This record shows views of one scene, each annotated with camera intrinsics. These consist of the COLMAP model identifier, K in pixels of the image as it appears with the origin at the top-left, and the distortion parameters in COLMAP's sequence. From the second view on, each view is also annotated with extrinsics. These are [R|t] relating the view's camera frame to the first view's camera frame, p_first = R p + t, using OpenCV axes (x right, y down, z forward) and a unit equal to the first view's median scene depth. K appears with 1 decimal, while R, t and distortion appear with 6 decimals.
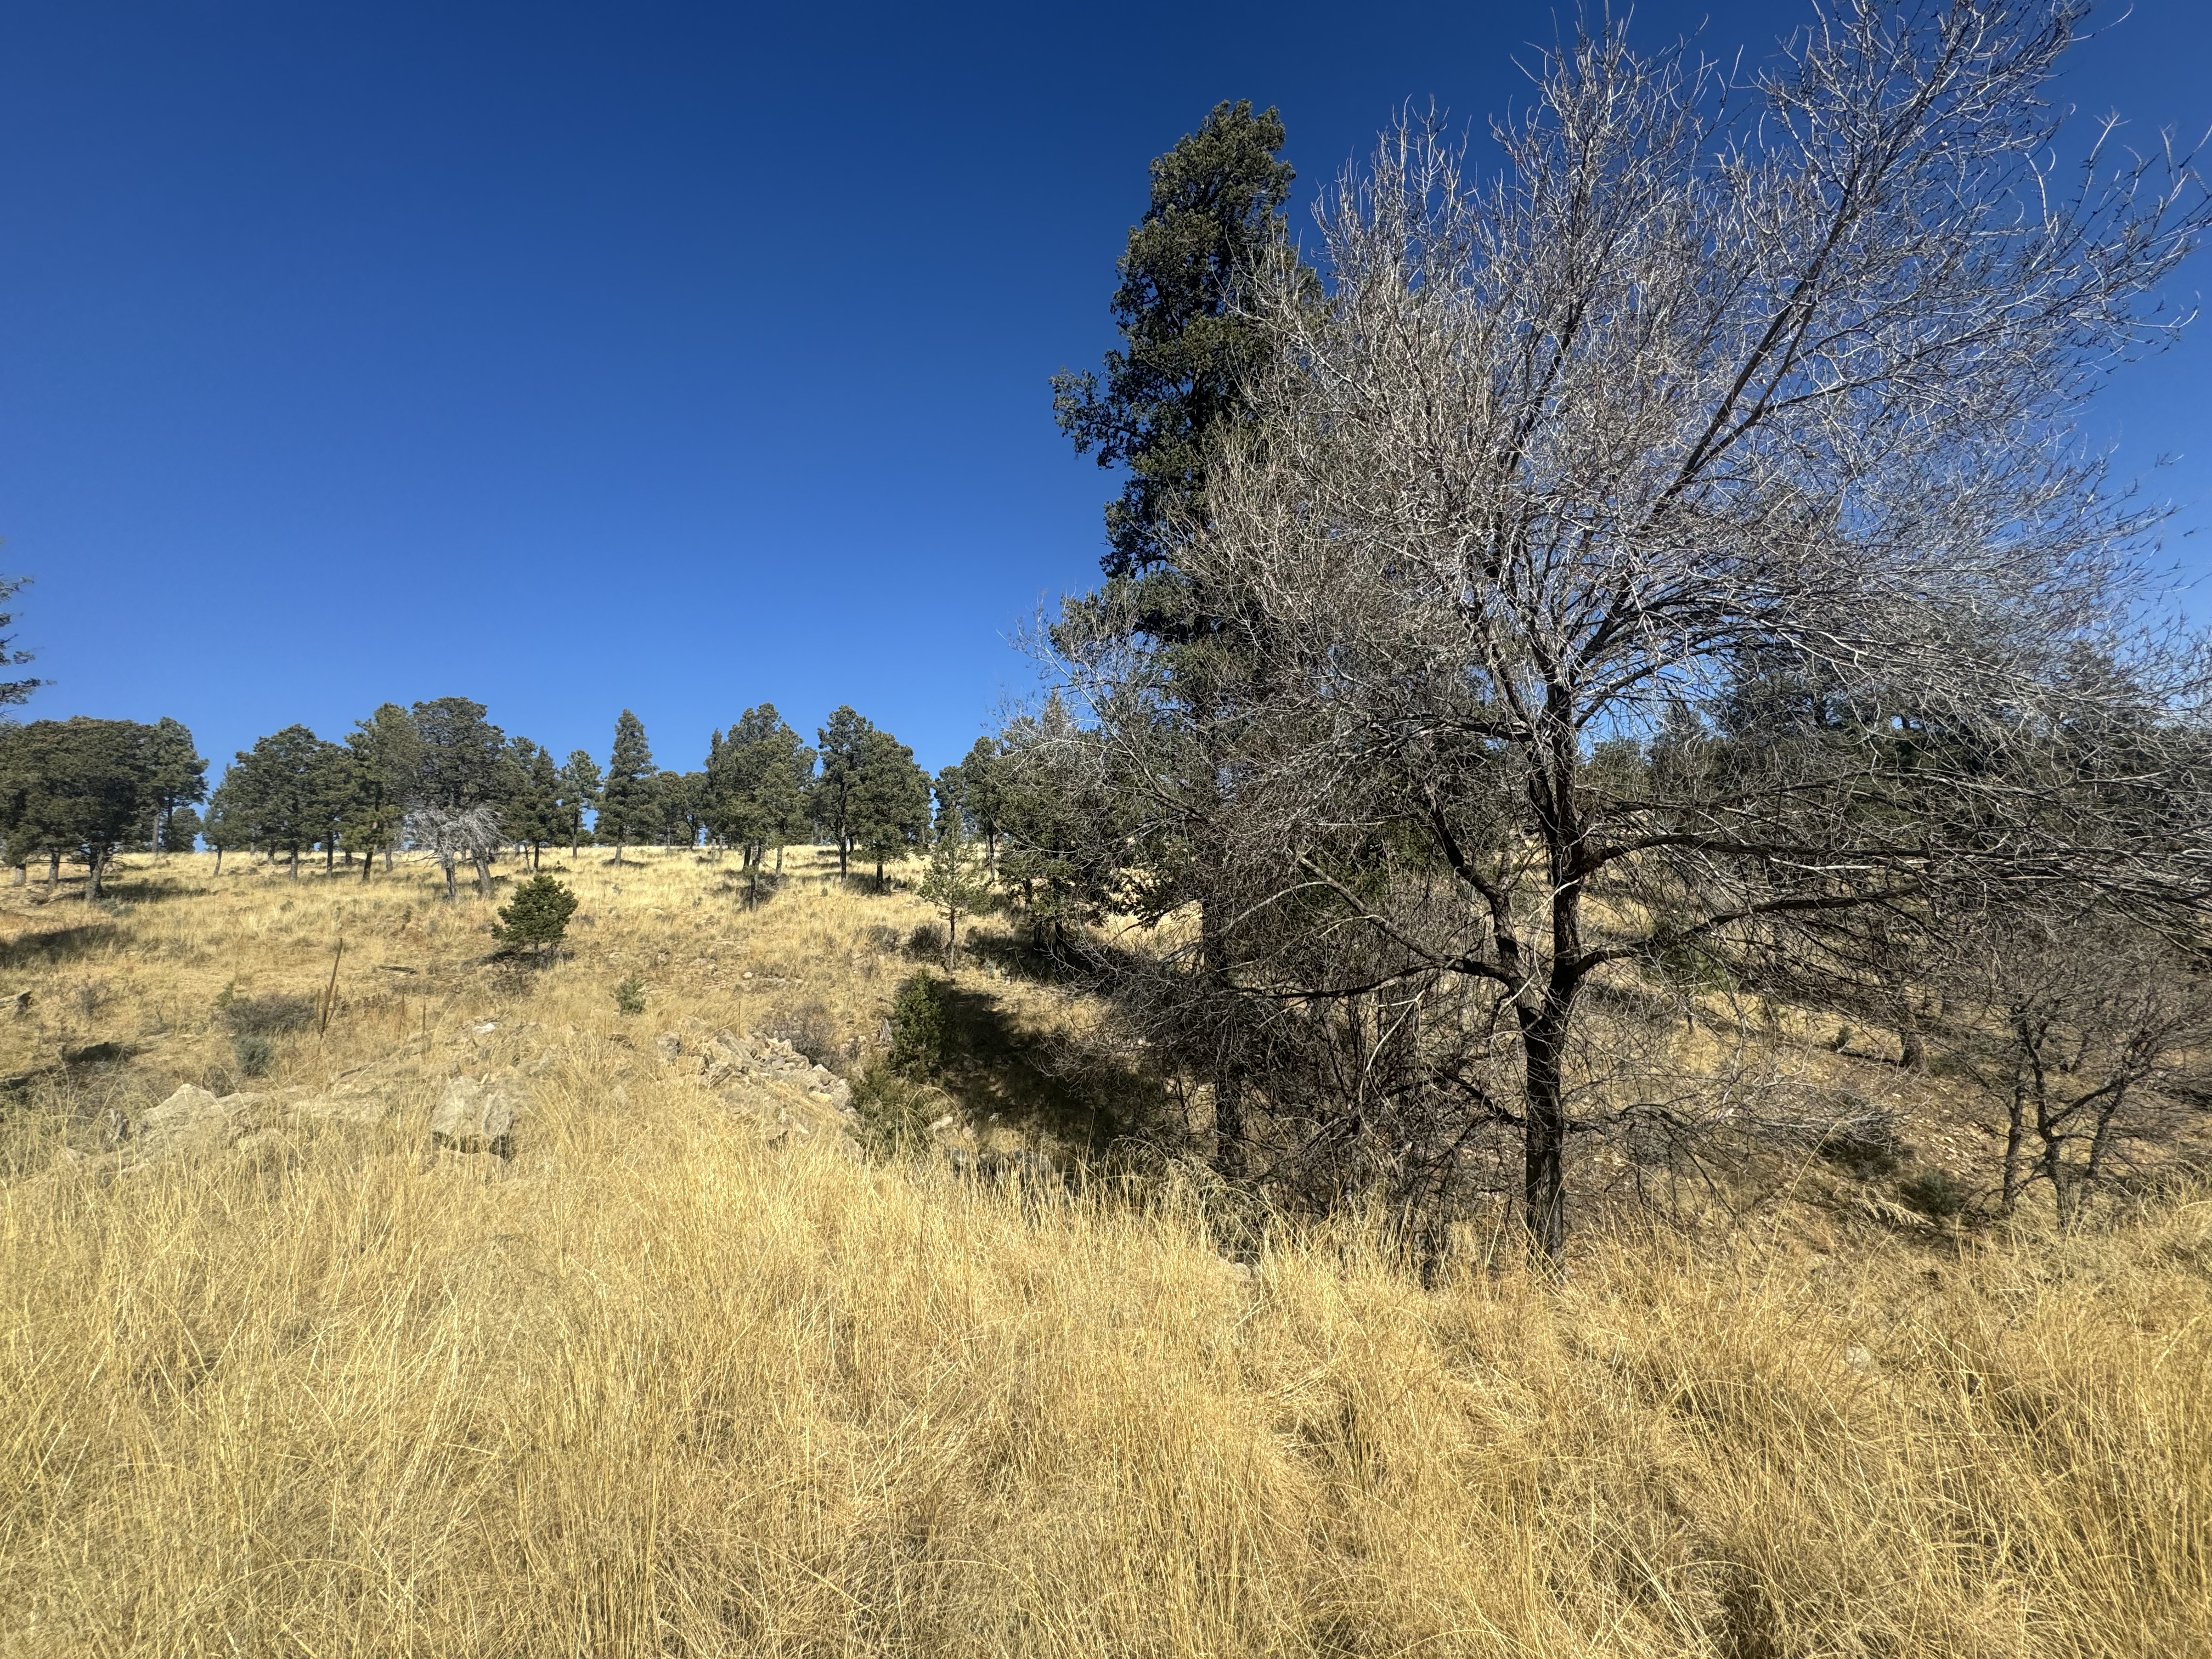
lens RADIAL K [[880.6, 0, 1111.5], [0, 880.6, 828.5], [0, 0, 1]] dist [-0.004143, 0.000696]
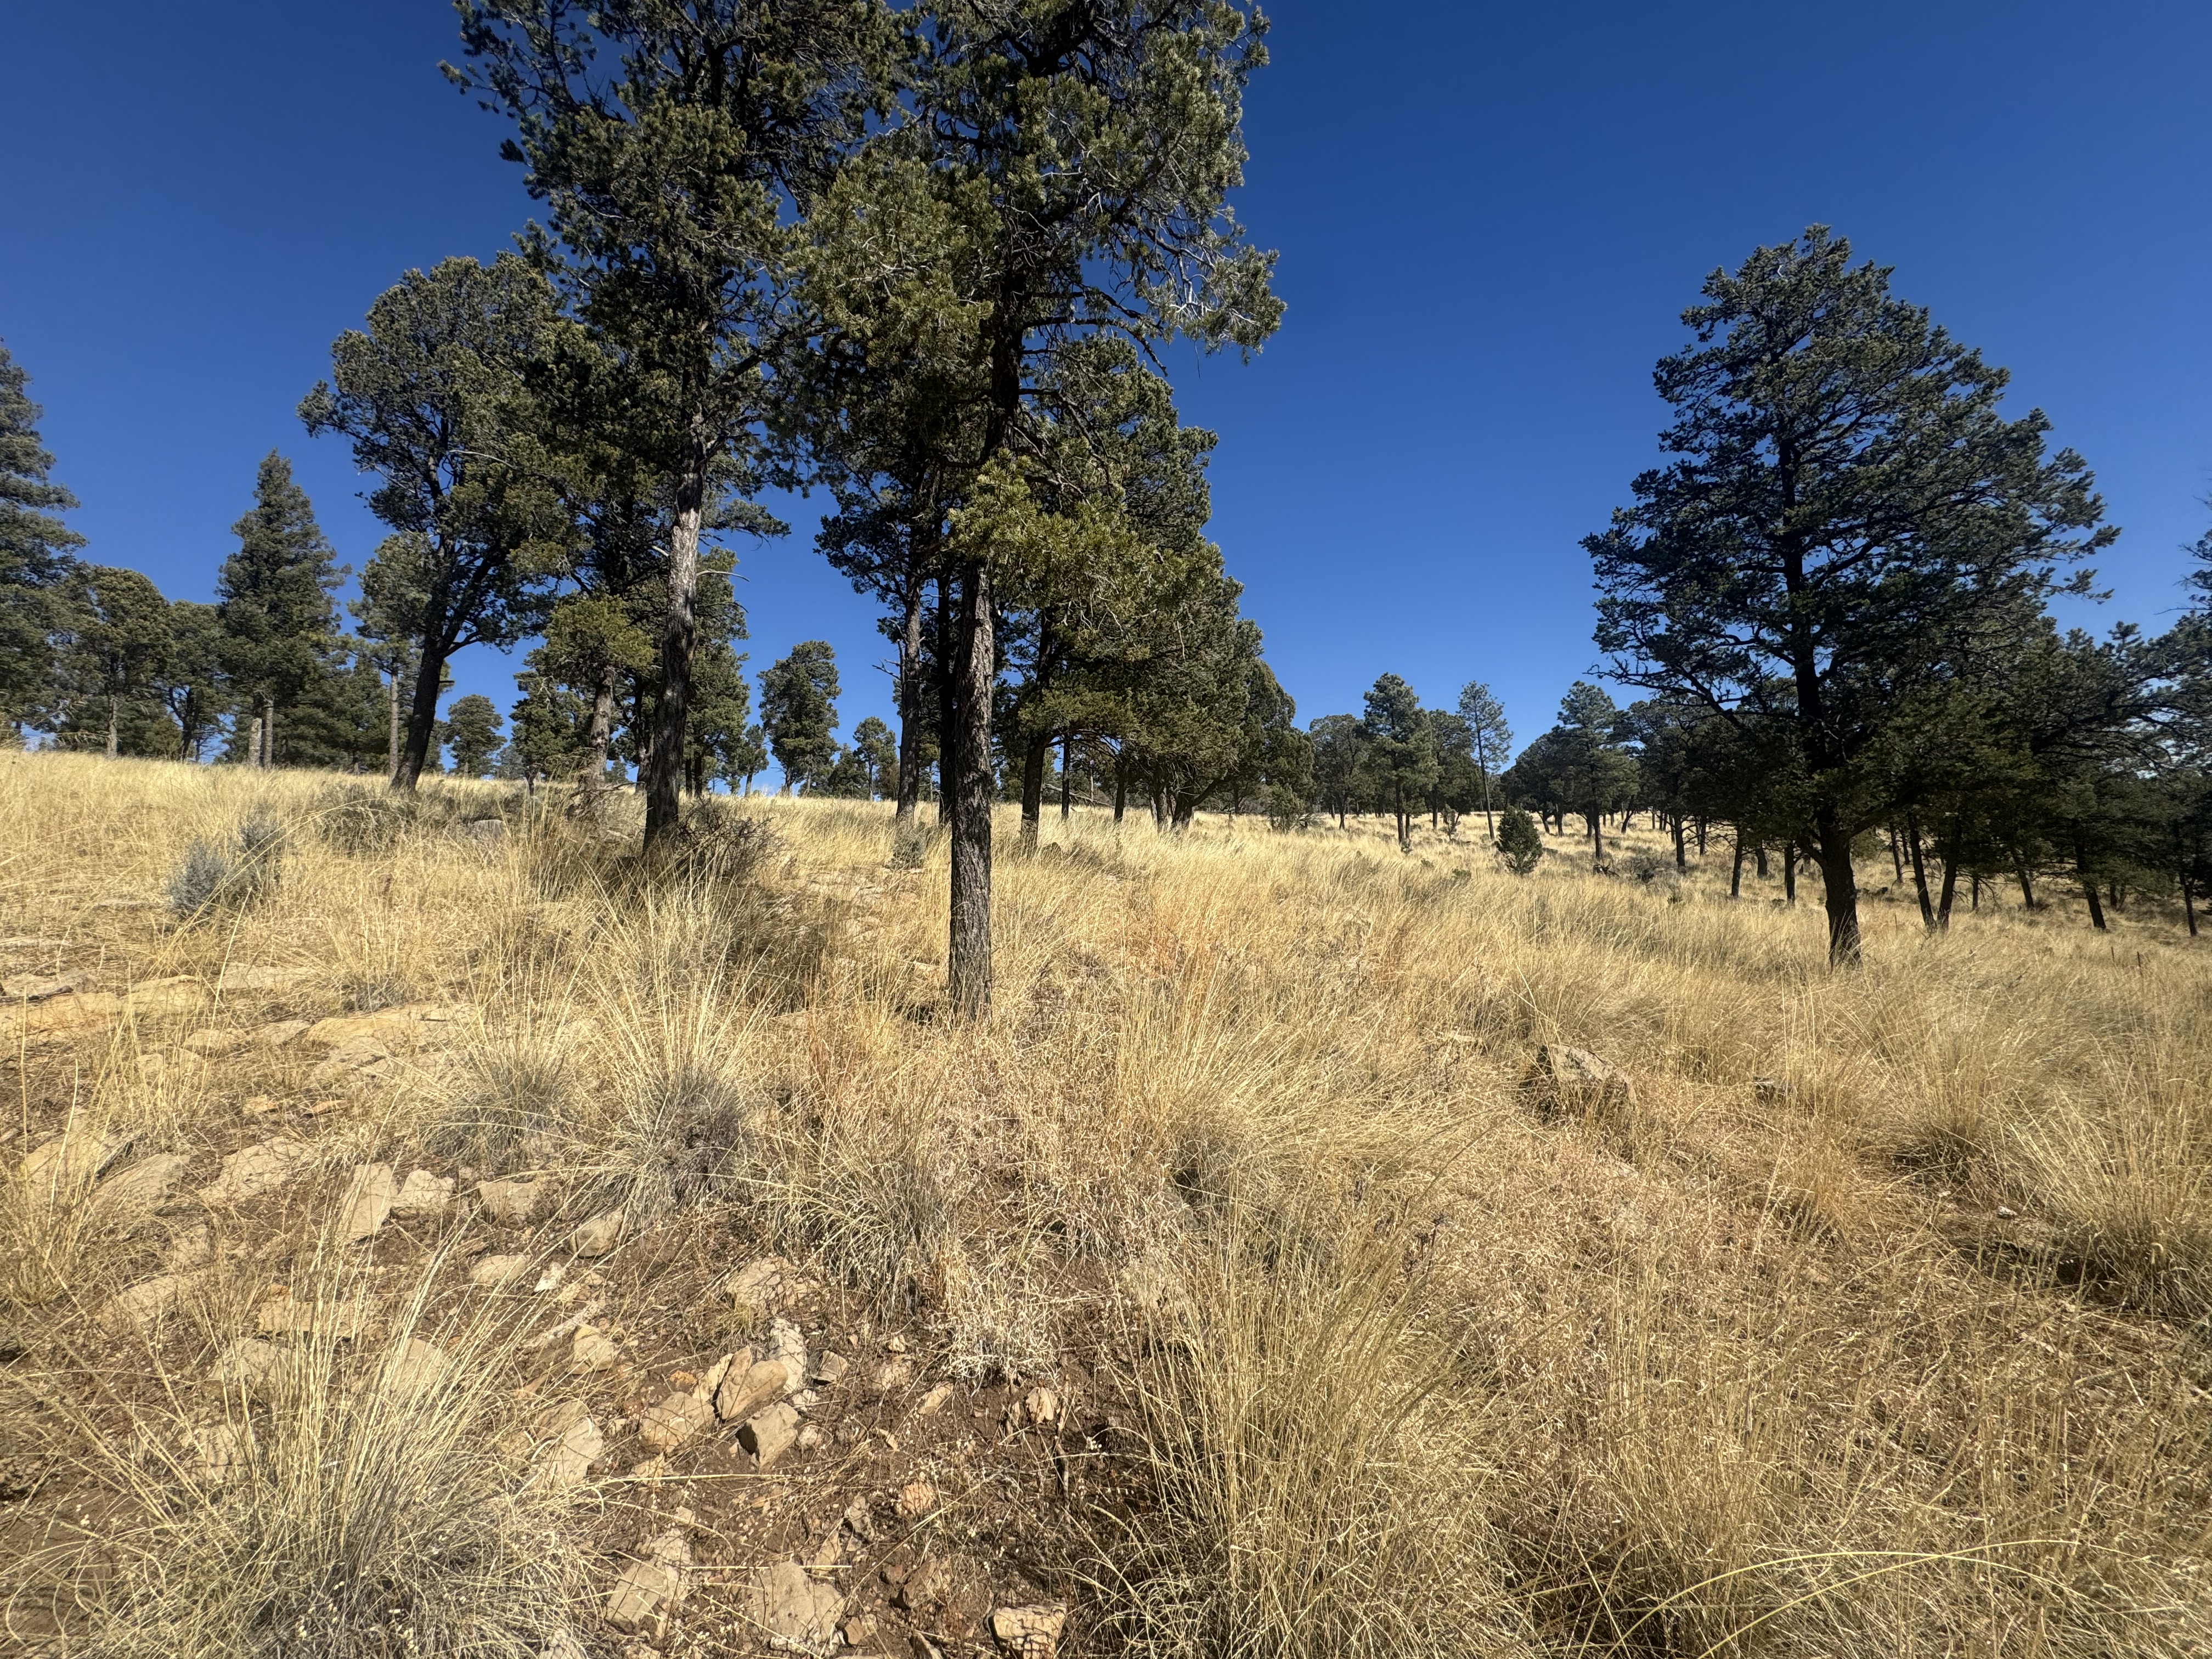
lens RADIAL K [[880.6, 0, 1099.6], [0, 880.6, 824.2], [0, 0, 1]] dist [-0.004143, 0.000696]
pose [[0.933148, 0.050085, 0.355988, -0.773581], [-0.052872, 0.998600, -0.001905, 0.135024], [-0.355584, -0.017044, 0.934489, 1.624607]]
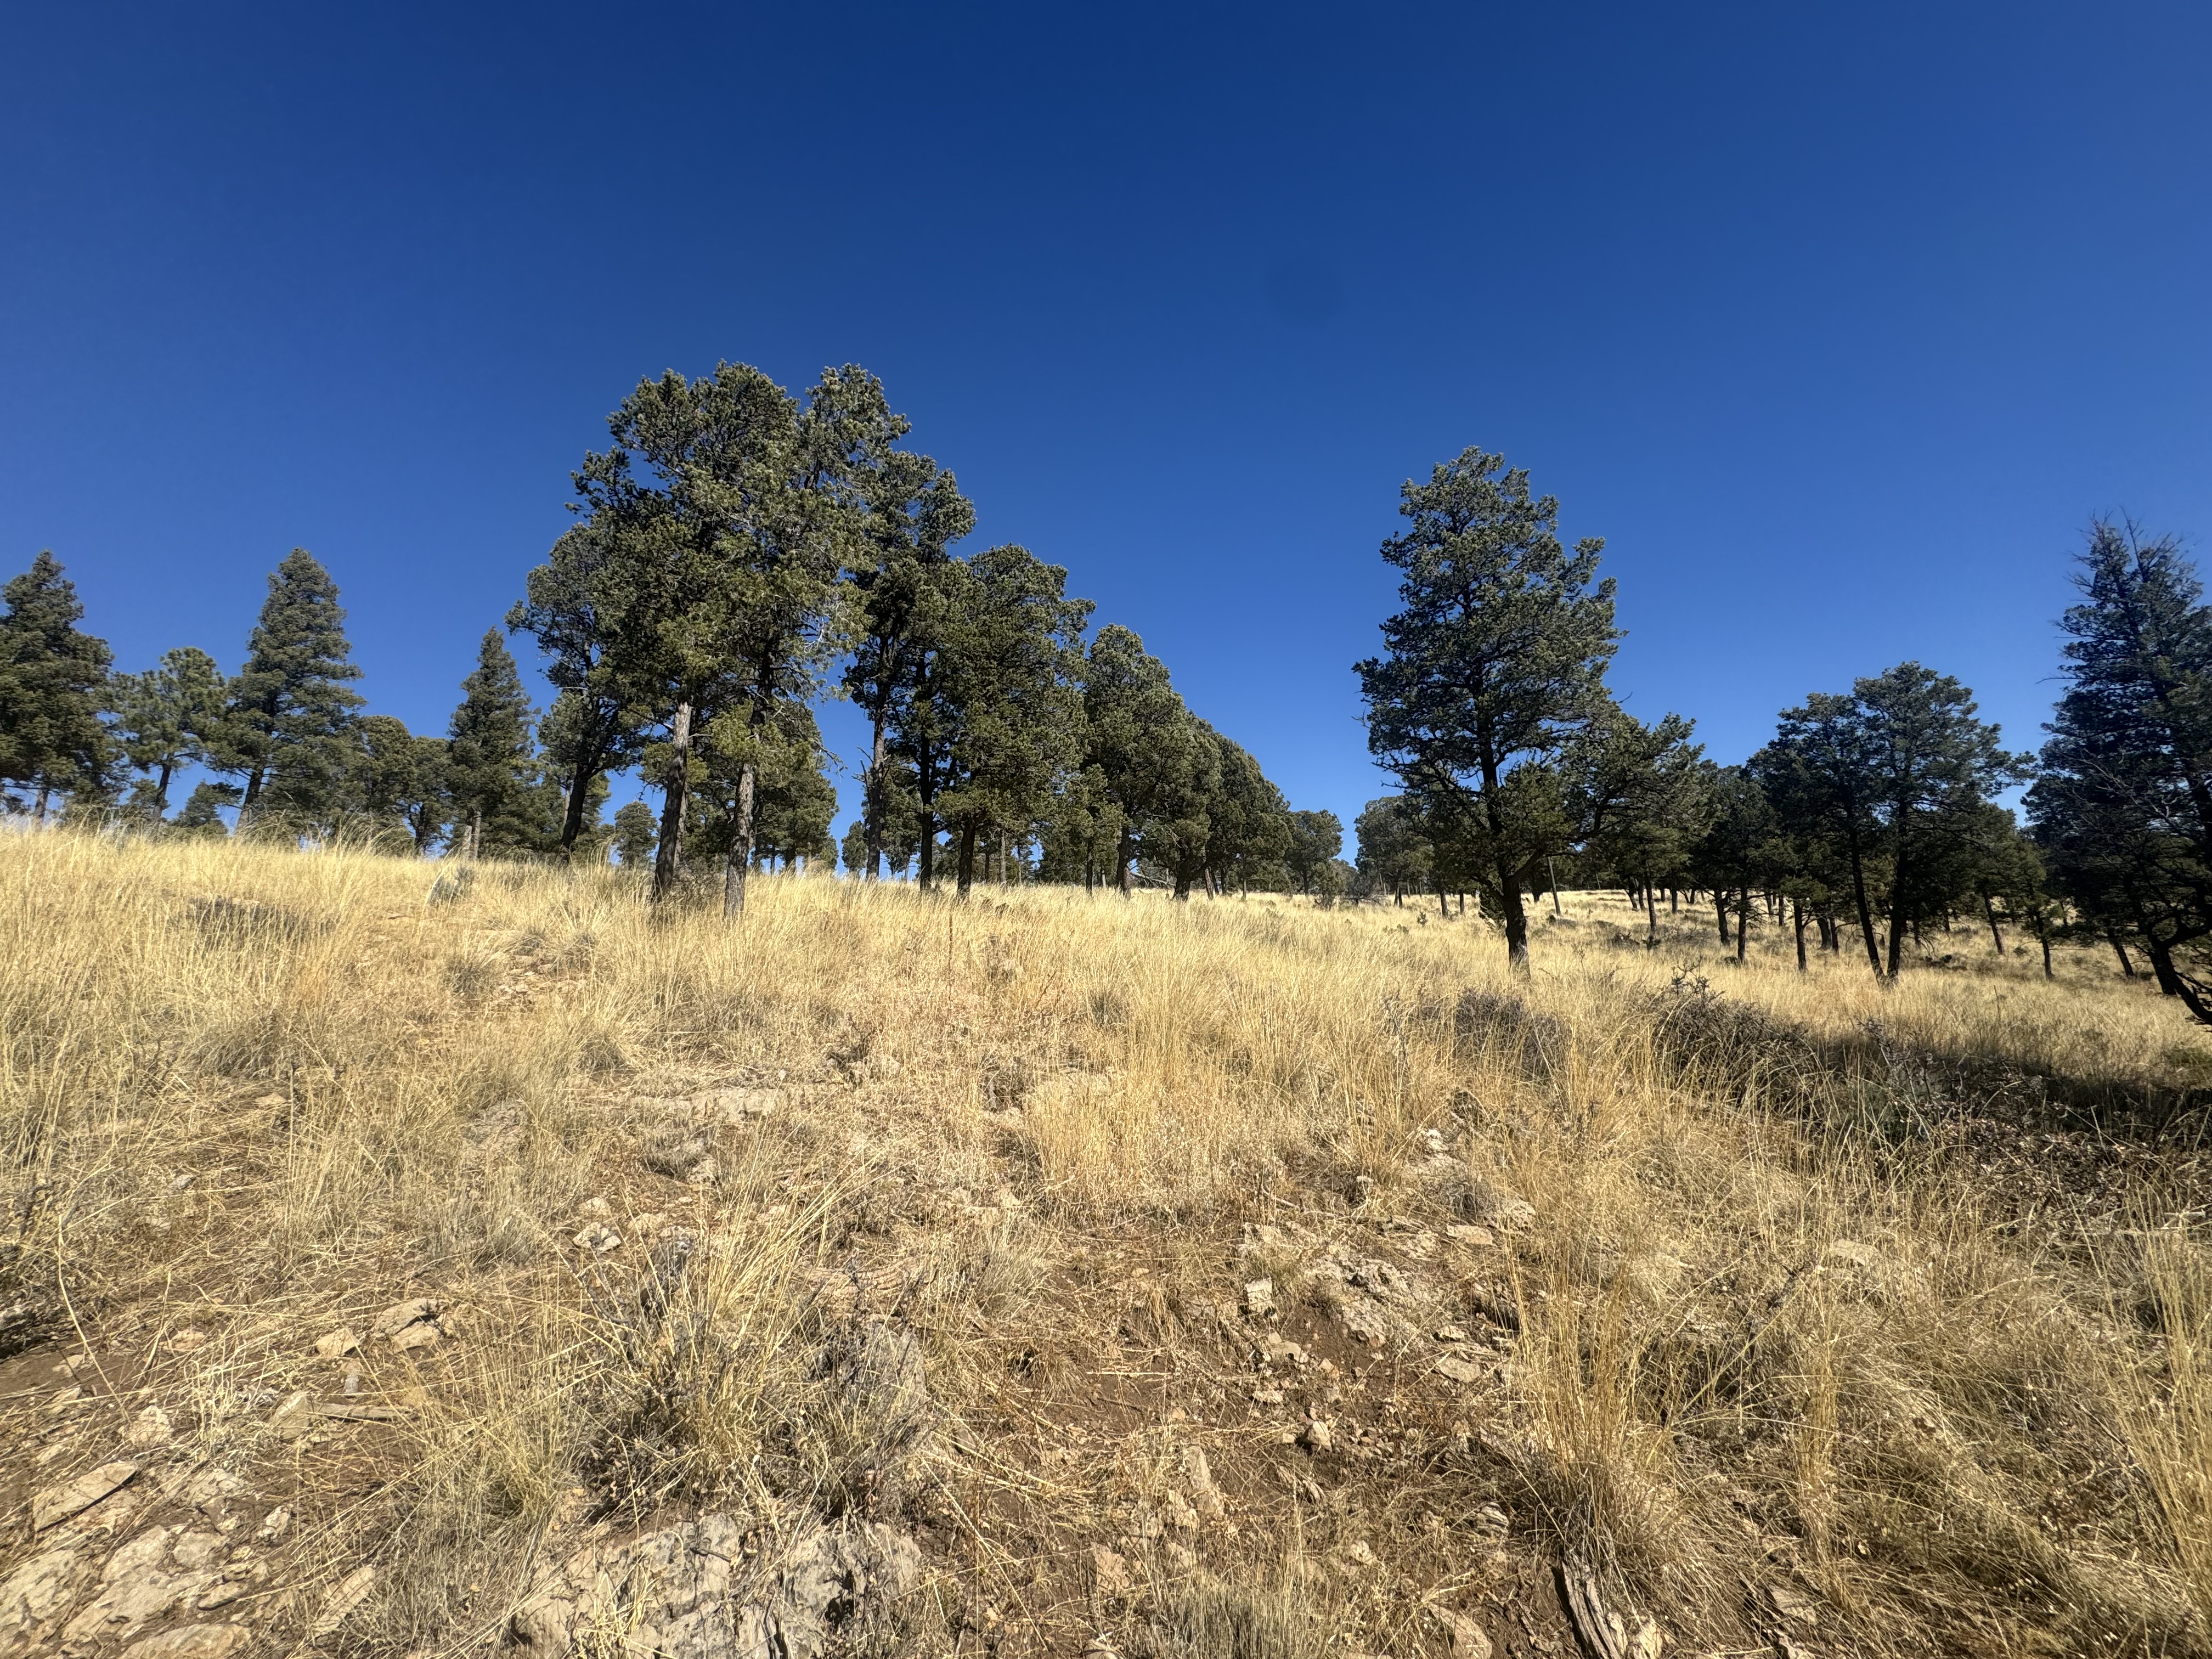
lens RADIAL K [[880.6, 0, 1107.8], [0, 880.6, 820.9], [0, 0, 1]] dist [-0.004143, 0.000696]
pose [[0.973596, 0.060483, 0.220118, -0.646106], [-0.039281, 0.994266, -0.099458, 0.154074], [-0.224871, 0.088186, 0.970390, 1.337130]]
